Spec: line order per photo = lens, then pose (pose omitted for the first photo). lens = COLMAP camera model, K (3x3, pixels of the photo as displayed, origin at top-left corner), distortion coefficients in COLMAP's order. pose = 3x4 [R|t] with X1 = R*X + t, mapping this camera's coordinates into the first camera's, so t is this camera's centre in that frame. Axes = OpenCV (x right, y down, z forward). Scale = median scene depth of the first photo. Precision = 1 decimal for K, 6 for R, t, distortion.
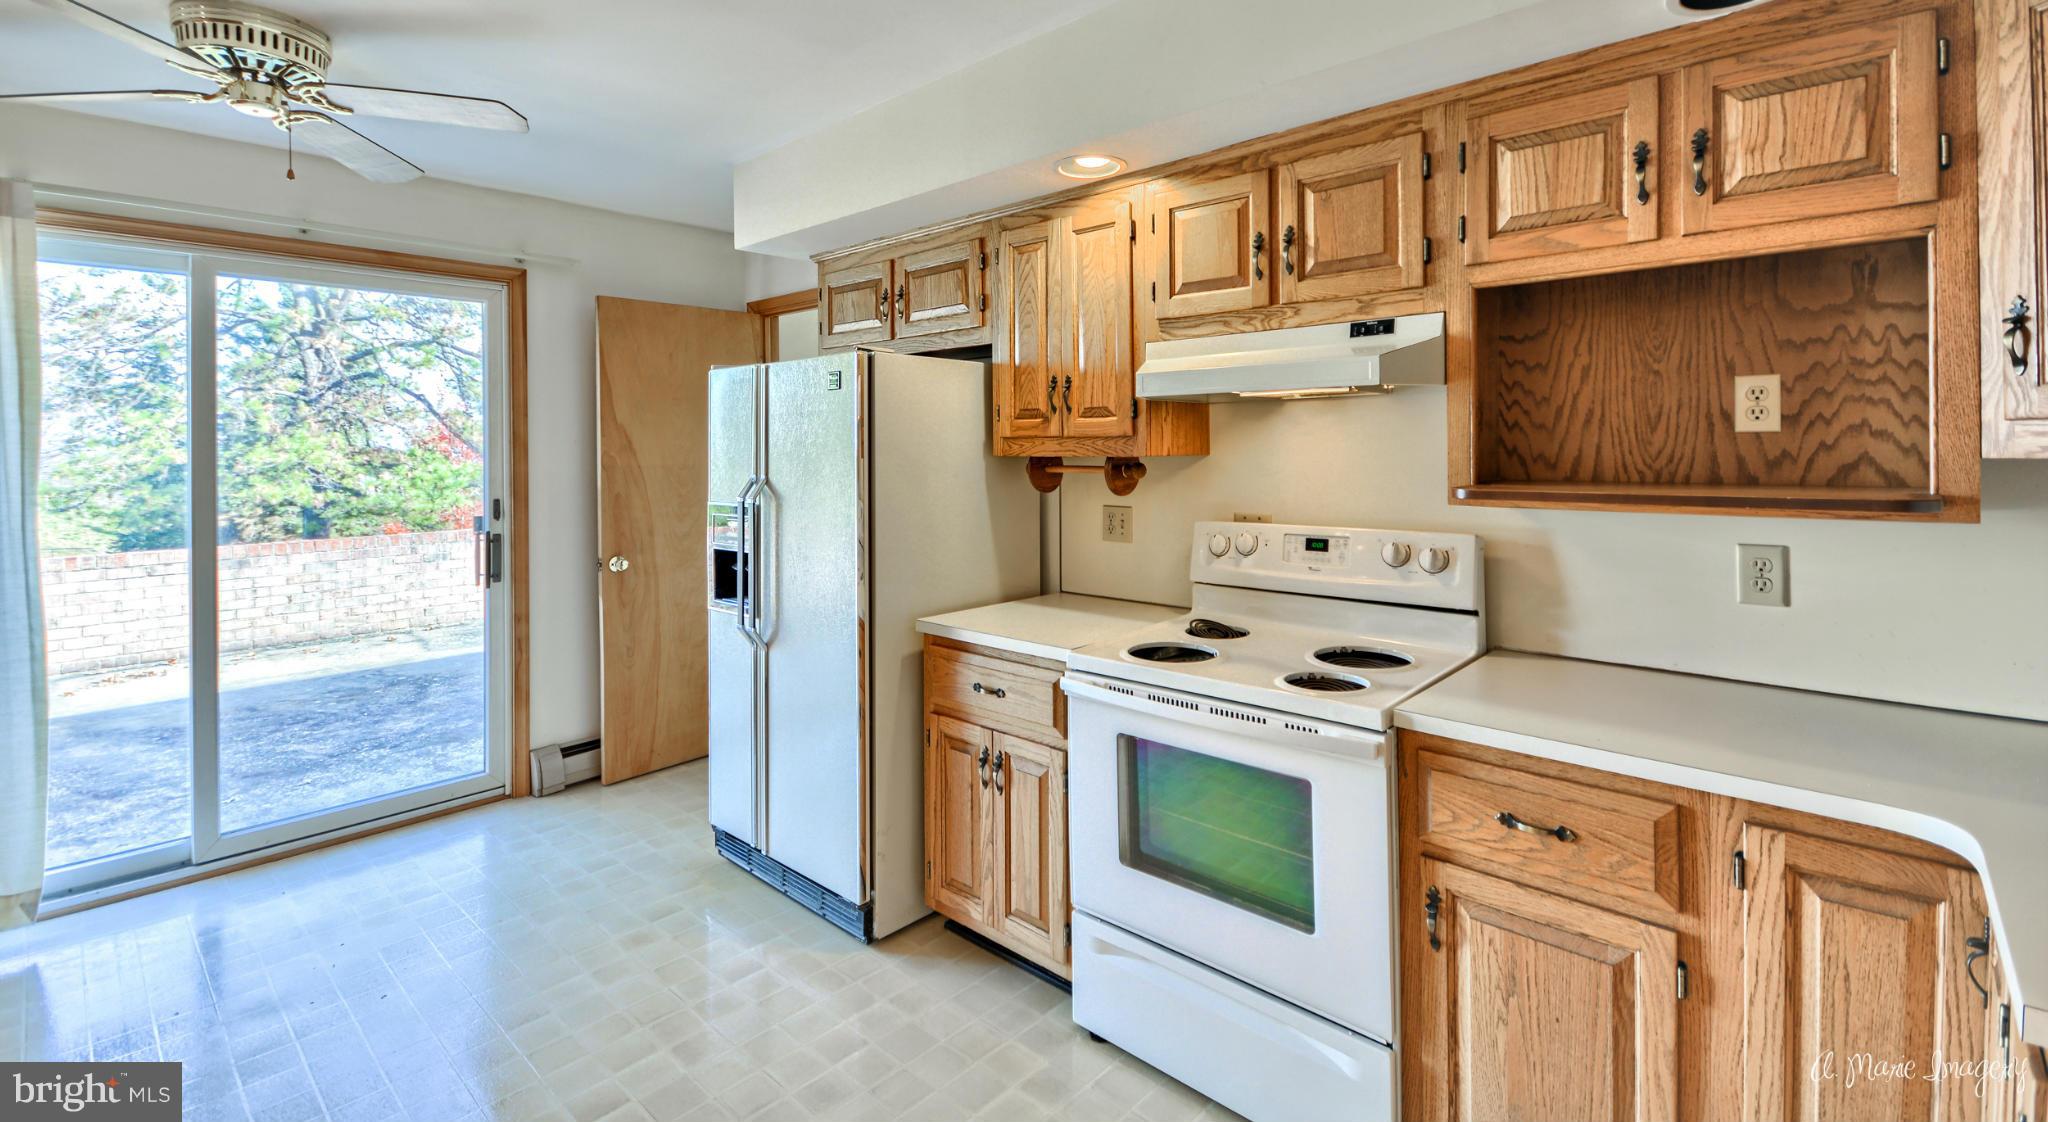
lens RADIAL K [[888.9, 0, 1023.7], [0, 888.9, 446.6], [0, 0, 1]] dist [0.001746, 0.000084]
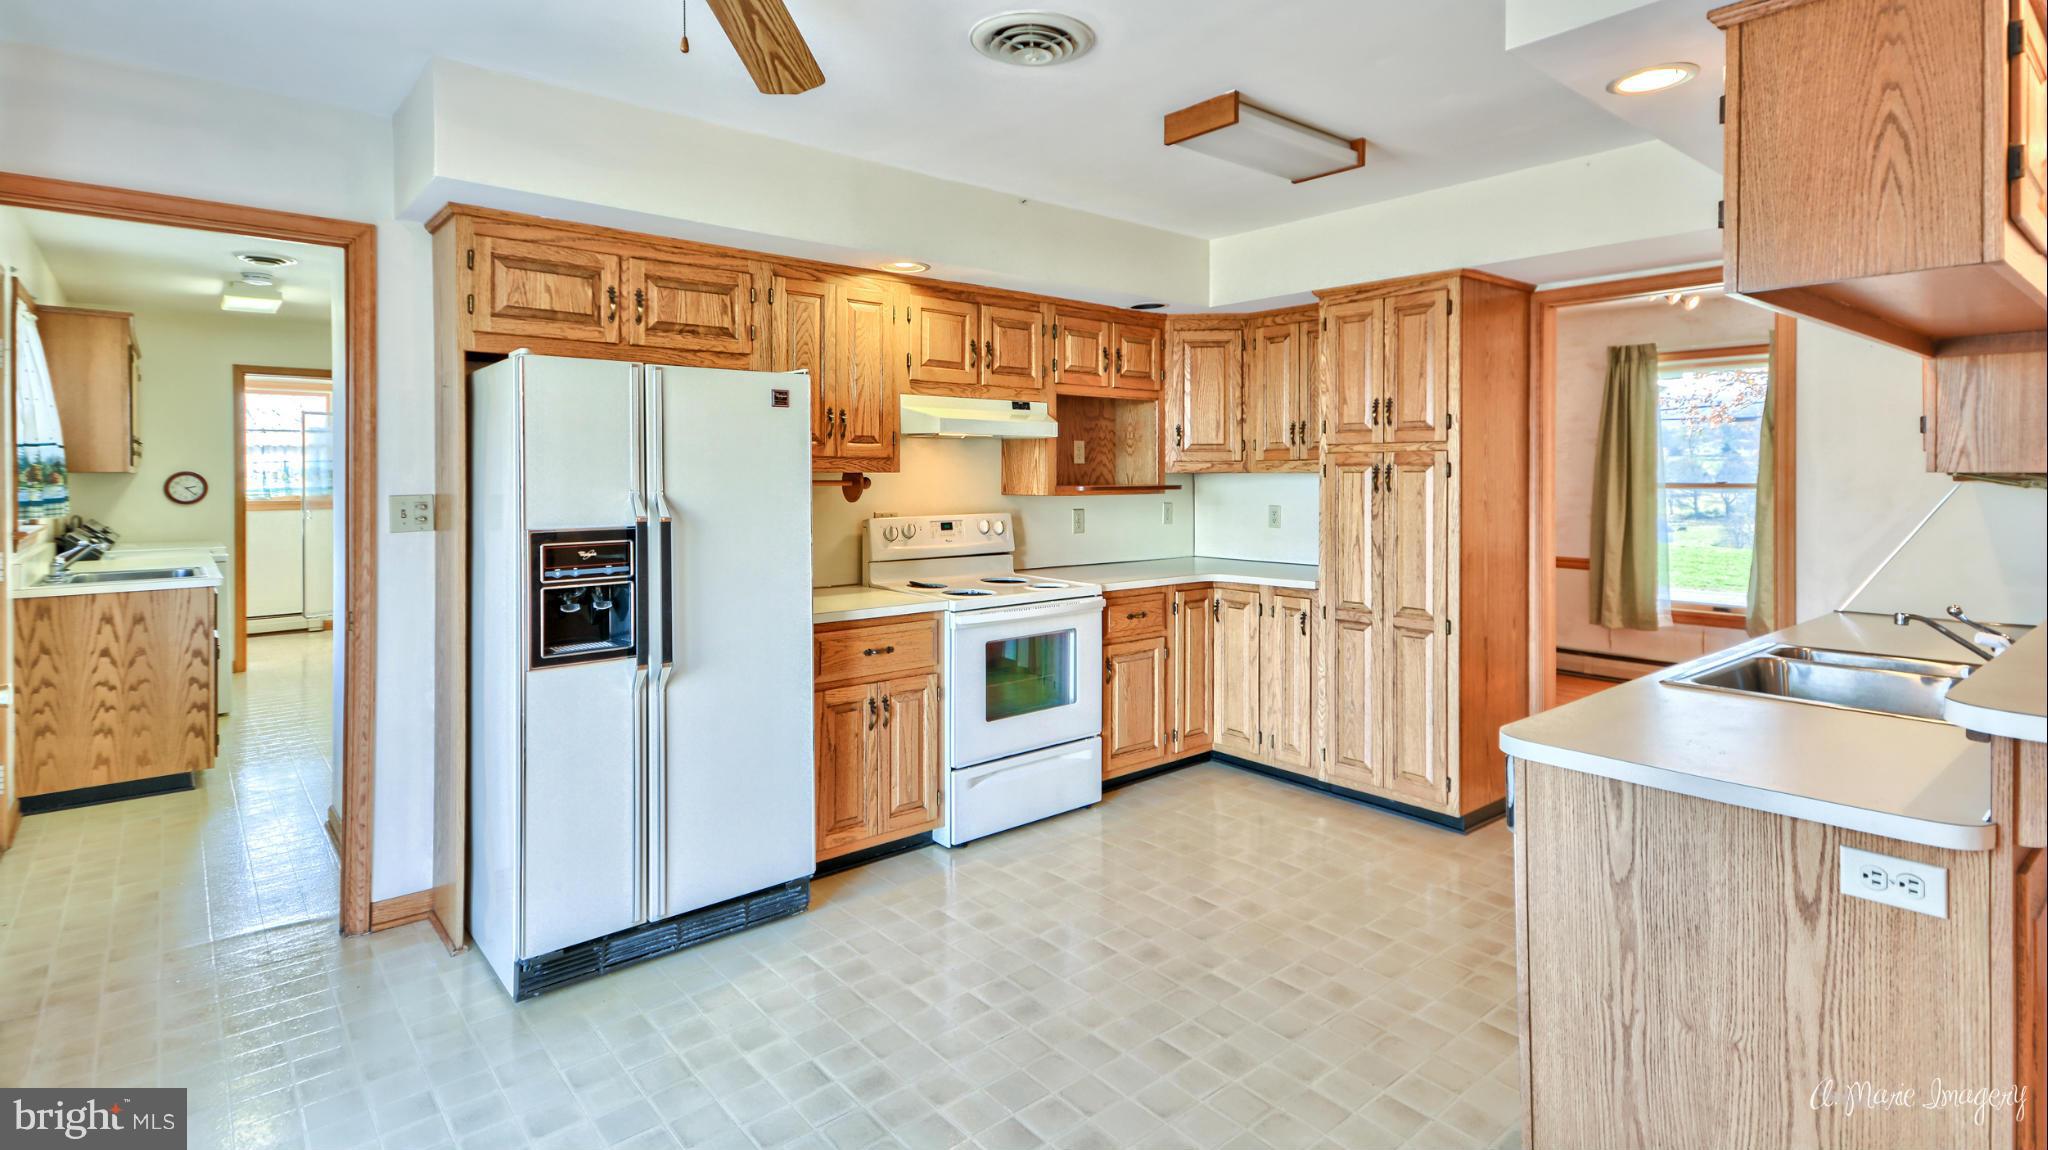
lens RADIAL K [[999.6, 0, 1021.9], [0, 999.6, 480.4], [0, 0, 1]] dist [0.019189, -0.000207]
pose [[0.117075, 0.002130, 0.993121, -1.621354], [-0.000435, 0.999998, -0.002093, 0.030429], [-0.993123, -0.000187, 0.117076, 0.687438]]
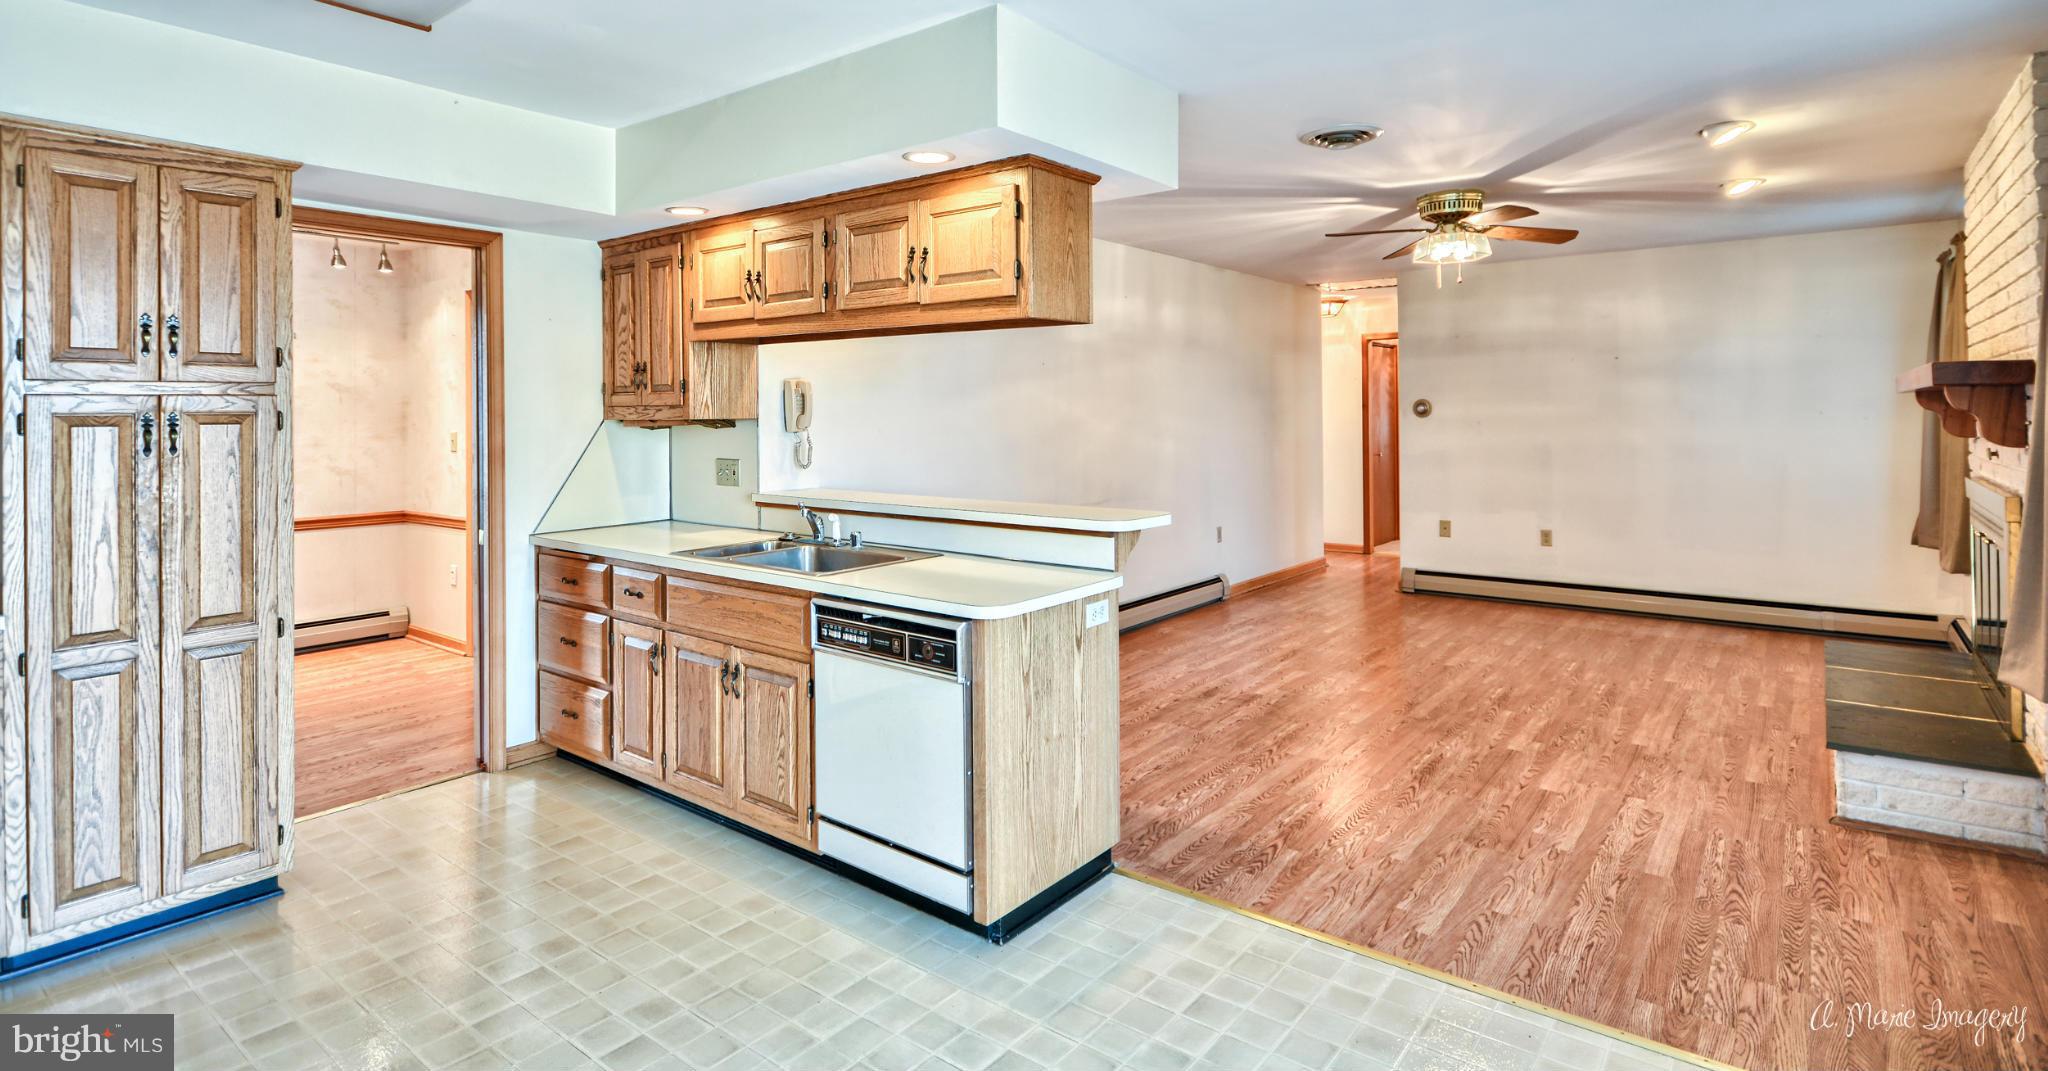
lens RADIAL K [[994.9, 0, 1027.1], [0, 994.9, 402.9], [0, 0, 1]] dist [0.001820, 0.000087]
pose [[-0.995894, 0.015595, -0.089172, -0.658668], [0.016299, 0.999841, -0.007169, 0.010104], [0.089046, -0.008593, -0.995990, 1.576094]]
